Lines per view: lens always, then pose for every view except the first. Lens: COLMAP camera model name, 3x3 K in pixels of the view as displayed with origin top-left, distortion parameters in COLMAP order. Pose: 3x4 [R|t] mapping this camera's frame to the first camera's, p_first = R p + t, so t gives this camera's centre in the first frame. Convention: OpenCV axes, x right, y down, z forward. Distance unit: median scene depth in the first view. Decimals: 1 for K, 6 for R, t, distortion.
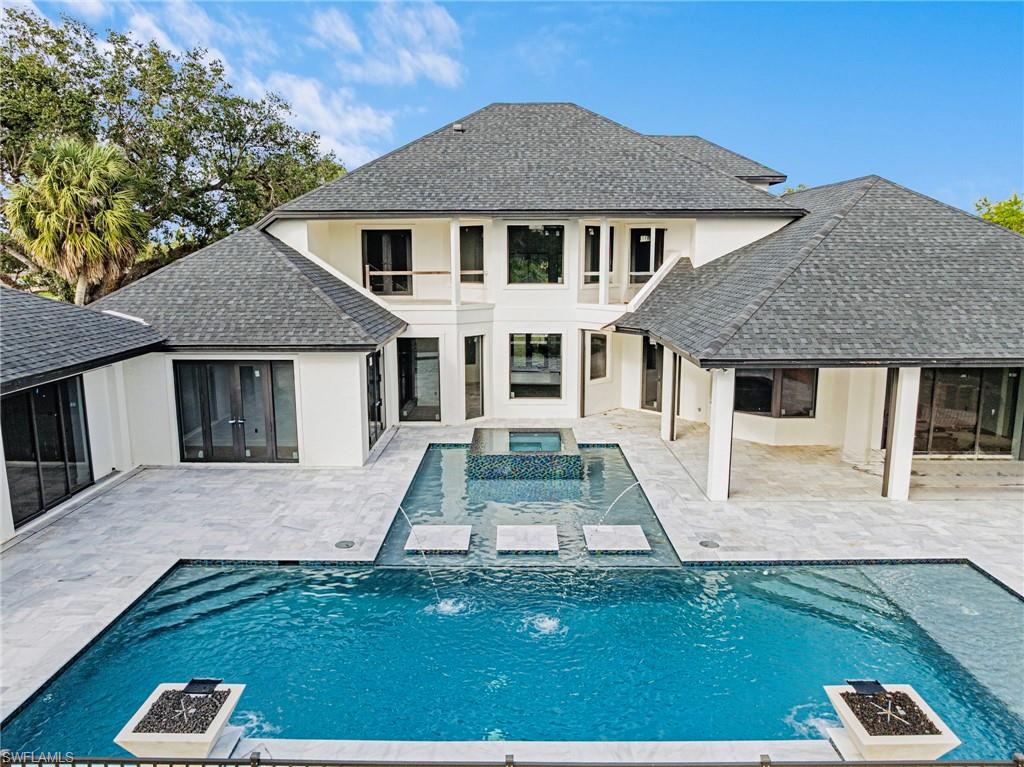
lens RADIAL K [[716.3, 0, 512.0], [0, 716.3, 383.5], [0, 0, 1]] dist [-0.042177, 0.003326]
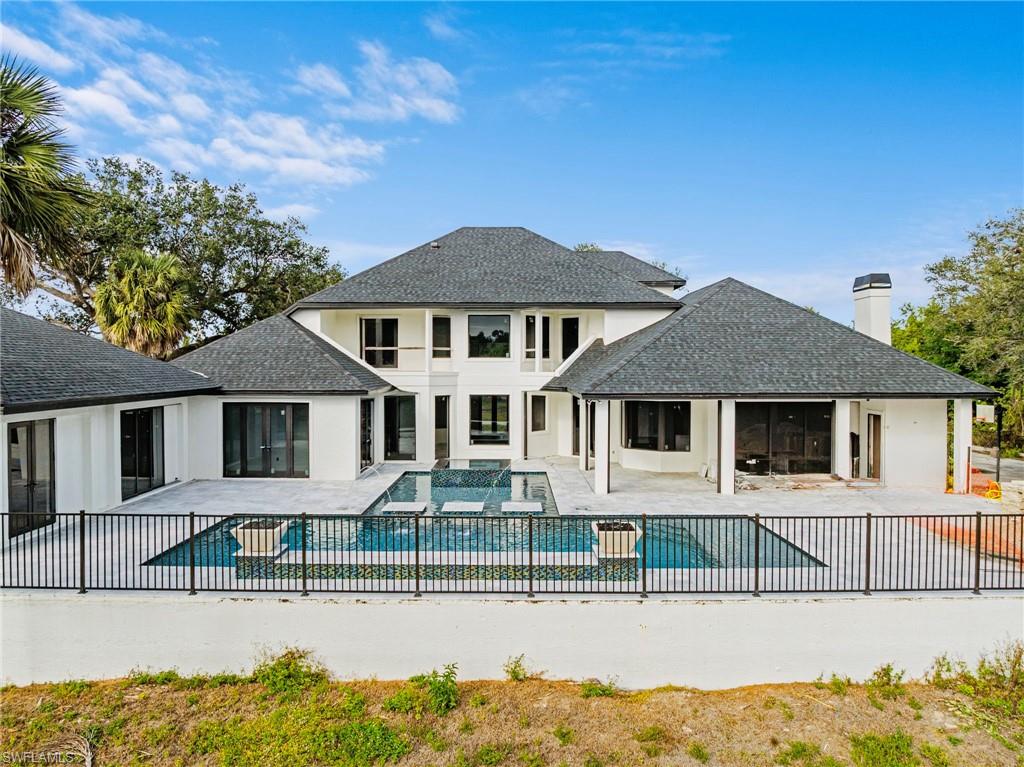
lens RADIAL K [[716.3, 0, 512.0], [0, 716.3, 383.5], [0, 0, 1]] dist [-0.042177, 0.003326]
pose [[0.999980, 0.003282, 0.005494, 0.069935], [-0.002409, 0.988386, -0.151947, 0.114055], [-0.005929, 0.151931, 0.988373, -0.323540]]
